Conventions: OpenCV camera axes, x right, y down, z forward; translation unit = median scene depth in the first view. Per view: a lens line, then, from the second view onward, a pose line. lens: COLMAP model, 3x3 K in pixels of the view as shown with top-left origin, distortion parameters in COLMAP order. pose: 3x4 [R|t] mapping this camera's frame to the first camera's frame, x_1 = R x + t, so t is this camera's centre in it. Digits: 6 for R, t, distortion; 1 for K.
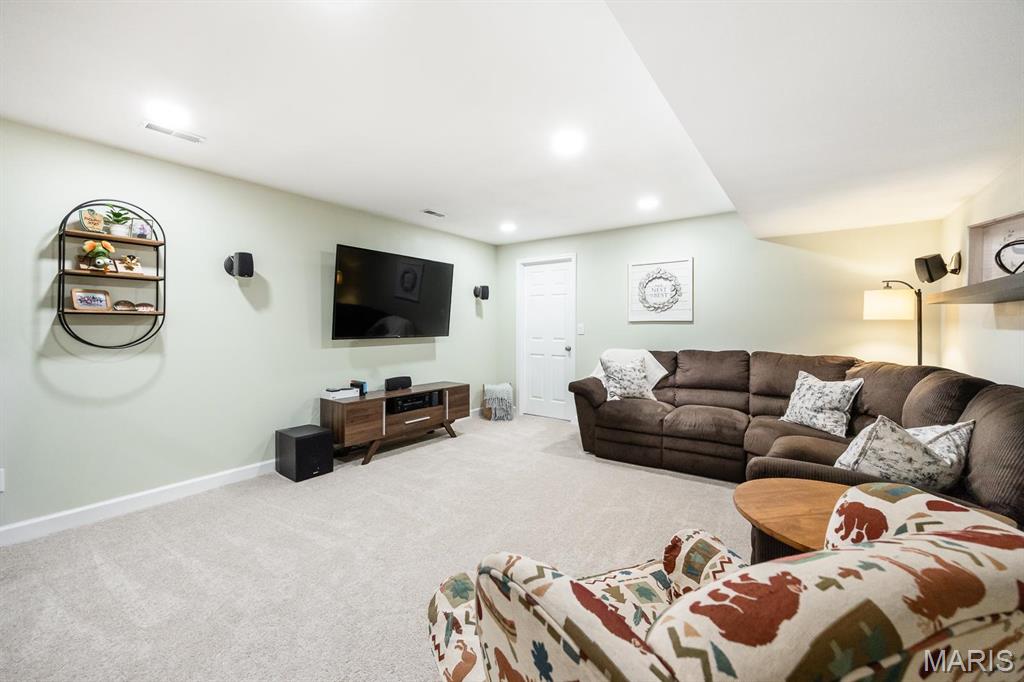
lens RADIAL K [[399.1, 0, 523.0], [0, 399.1, 323.3], [0, 0, 1]] dist [-0.001590, -0.000196]
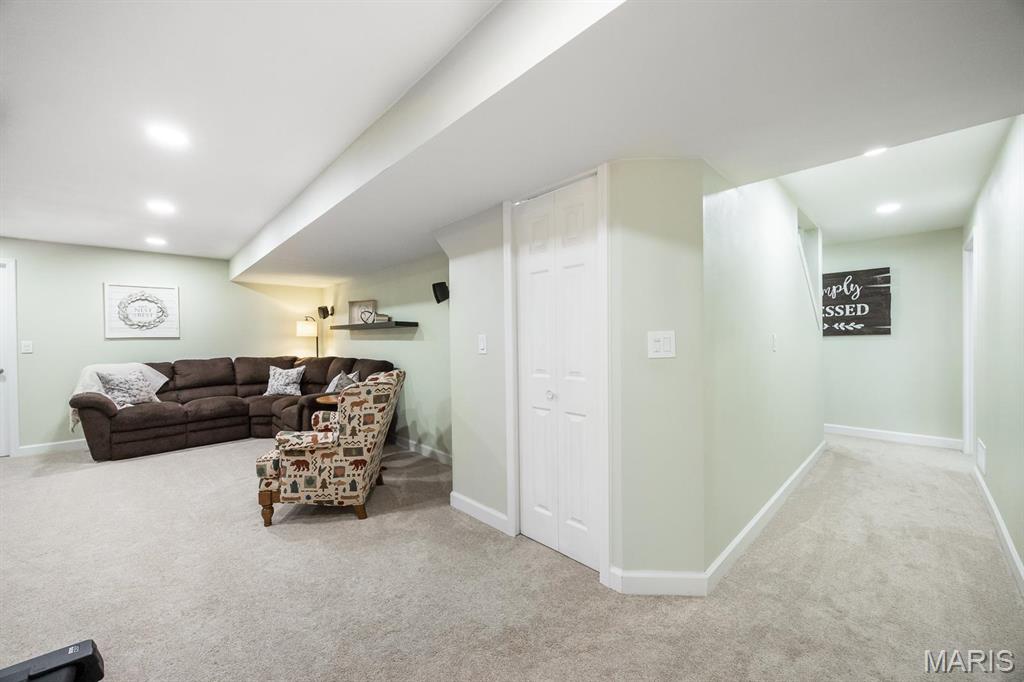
lens RADIAL K [[399.1, 0, 511.9], [0, 399.1, 339.4], [0, 0, 1]] dist [-0.001590, -0.000196]
pose [[0.171442, -0.011125, 0.985131, -0.756716], [0.005084, 0.999933, 0.010407, -0.008486], [-0.985181, 0.003224, 0.171487, -0.299292]]
